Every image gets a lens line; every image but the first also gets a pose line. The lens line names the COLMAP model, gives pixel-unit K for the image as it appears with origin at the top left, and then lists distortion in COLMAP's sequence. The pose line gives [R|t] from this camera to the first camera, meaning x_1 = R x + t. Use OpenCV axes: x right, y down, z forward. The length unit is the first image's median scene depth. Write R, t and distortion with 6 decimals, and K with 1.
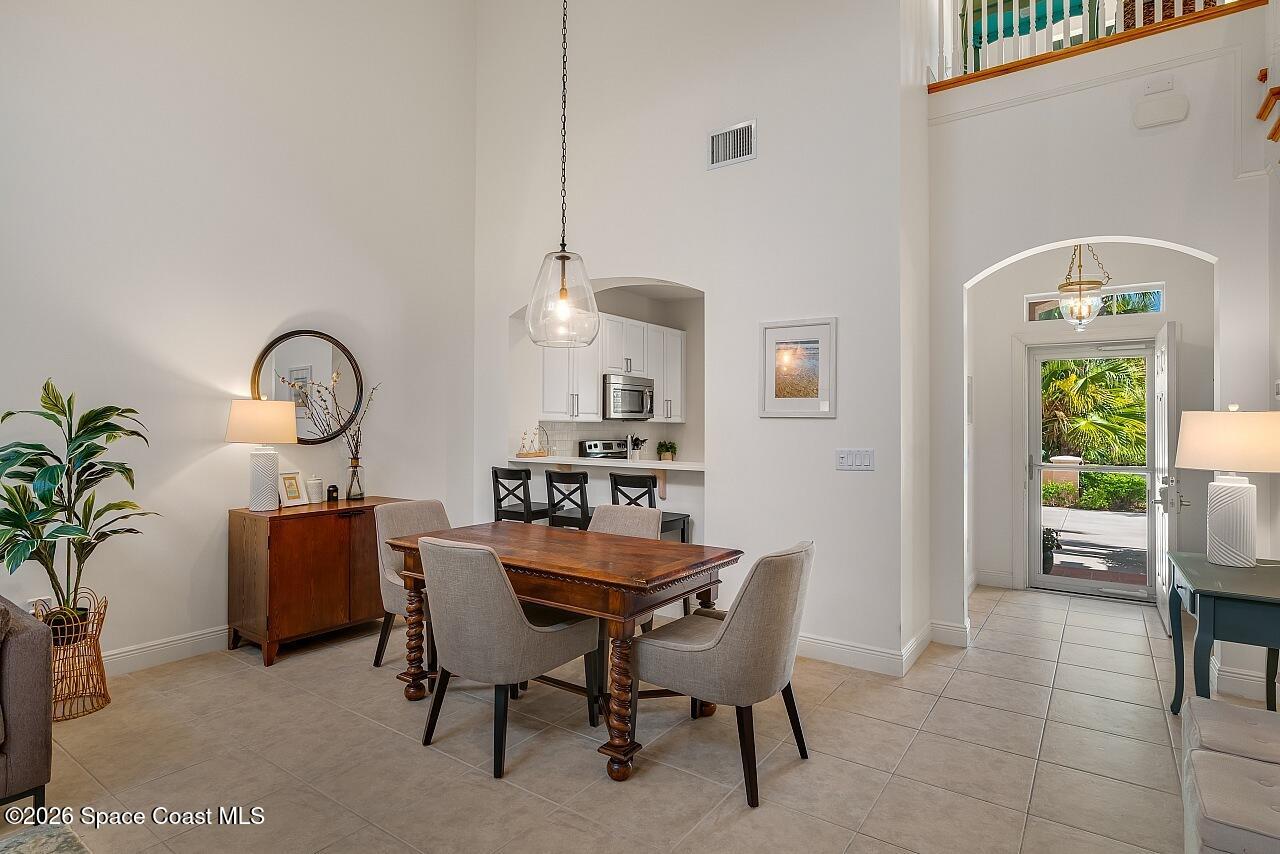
lens RADIAL K [[662.3, 0, 636.1], [0, 662.3, 421.5], [0, 0, 1]] dist [-0.002163, -0.000382]
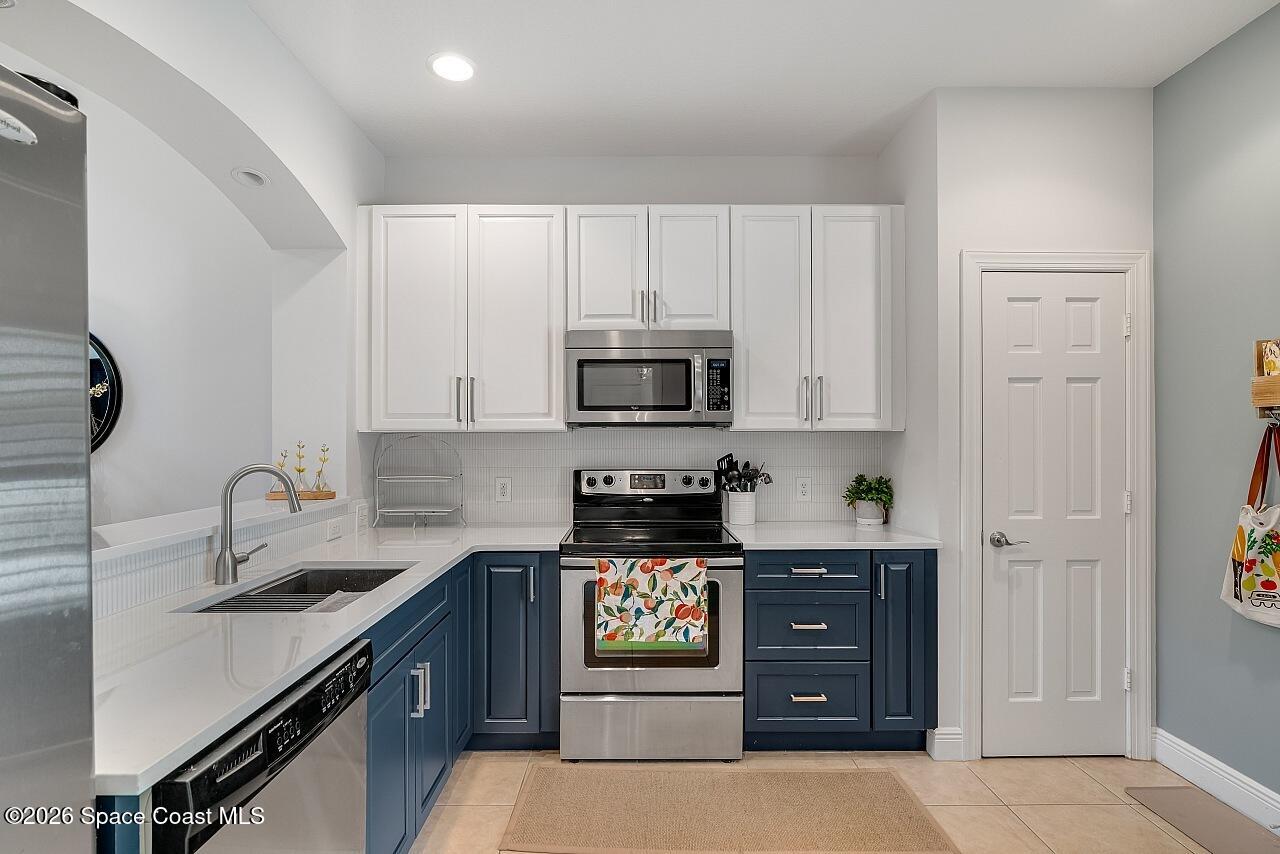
lens RADIAL K [[601.1, 0, 641.7], [0, 601.1, 435.5], [0, 0, 1]] dist [-0.001555, 0.003946]
pose [[0.578514, -0.012350, -0.815579, 0.483770], [0.010458, 0.999915, -0.007723, 0.010367], [0.815606, -0.004061, 0.578594, 1.136211]]
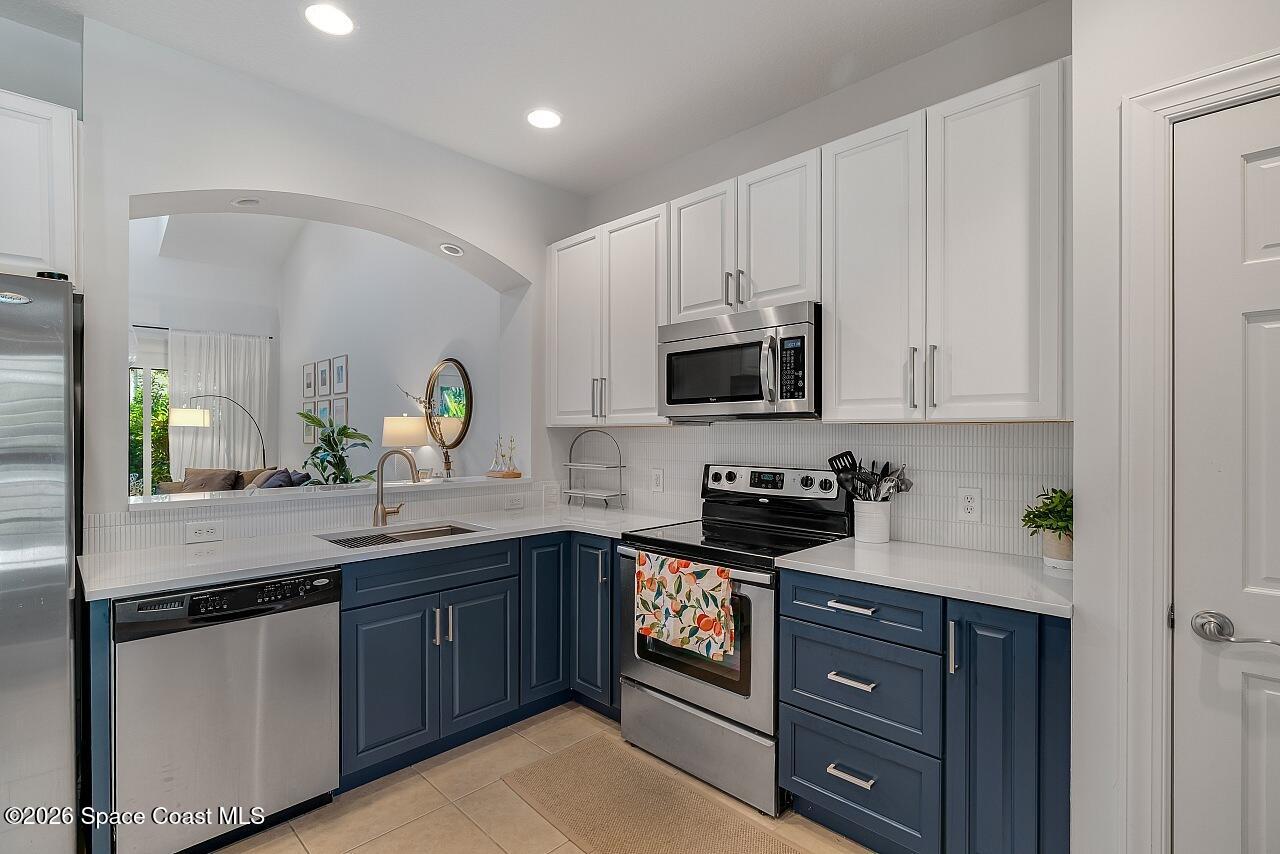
lens RADIAL K [[601.1, 0, 633.1], [0, 601.1, 432.3], [0, 0, 1]] dist [-0.001555, 0.003946]
pose [[-0.176019, -0.008355, -0.984351, 0.557982], [0.003840, 0.999951, -0.009174, 0.013625], [0.984379, -0.005395, -0.175978, 1.508195]]
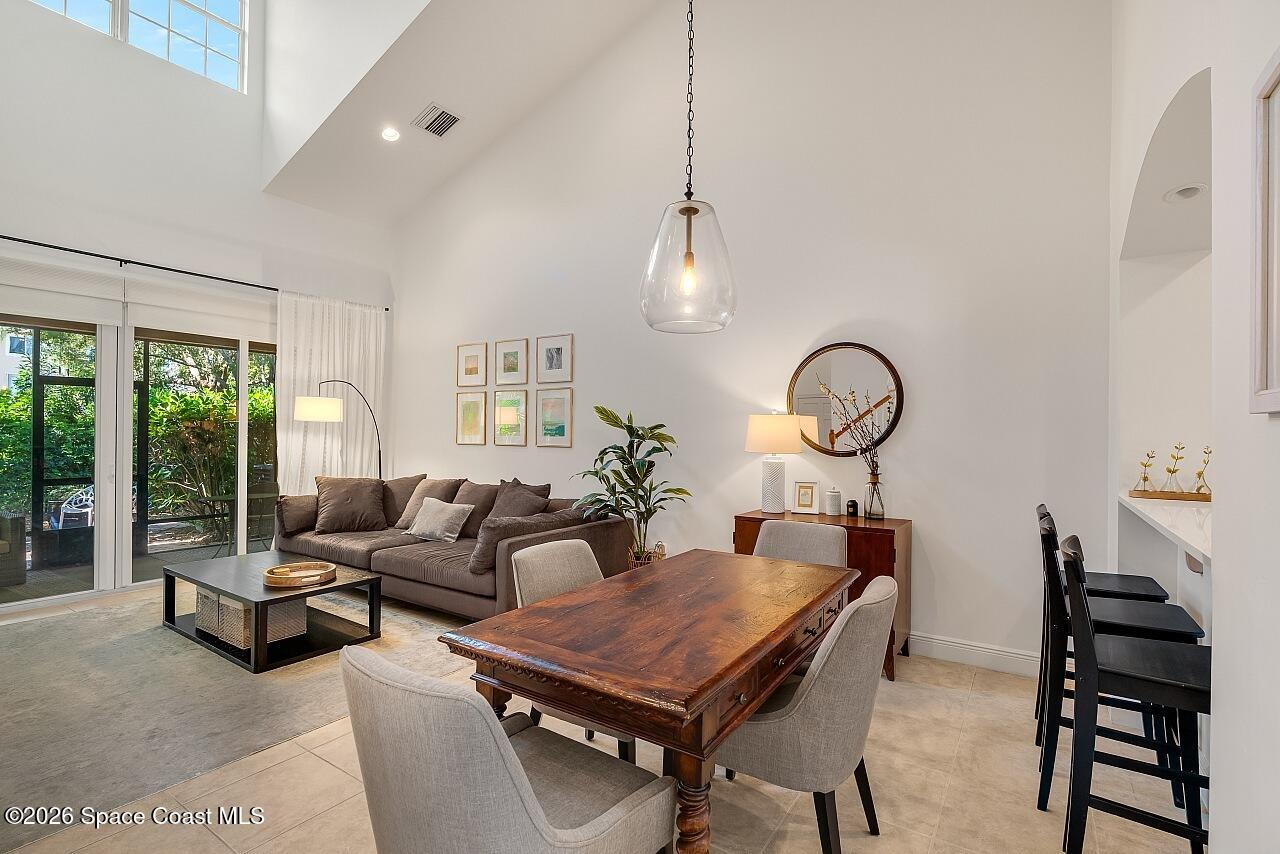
lens RADIAL K [[601.1, 0, 629.9], [0, 601.1, 426.9], [0, 0, 1]] dist [-0.001555, 0.003946]
pose [[0.022752, -0.014089, -0.999642, 0.397797], [-0.004131, 0.999891, -0.014186, 0.004249], [0.999733, 0.004453, 0.022692, 0.646625]]
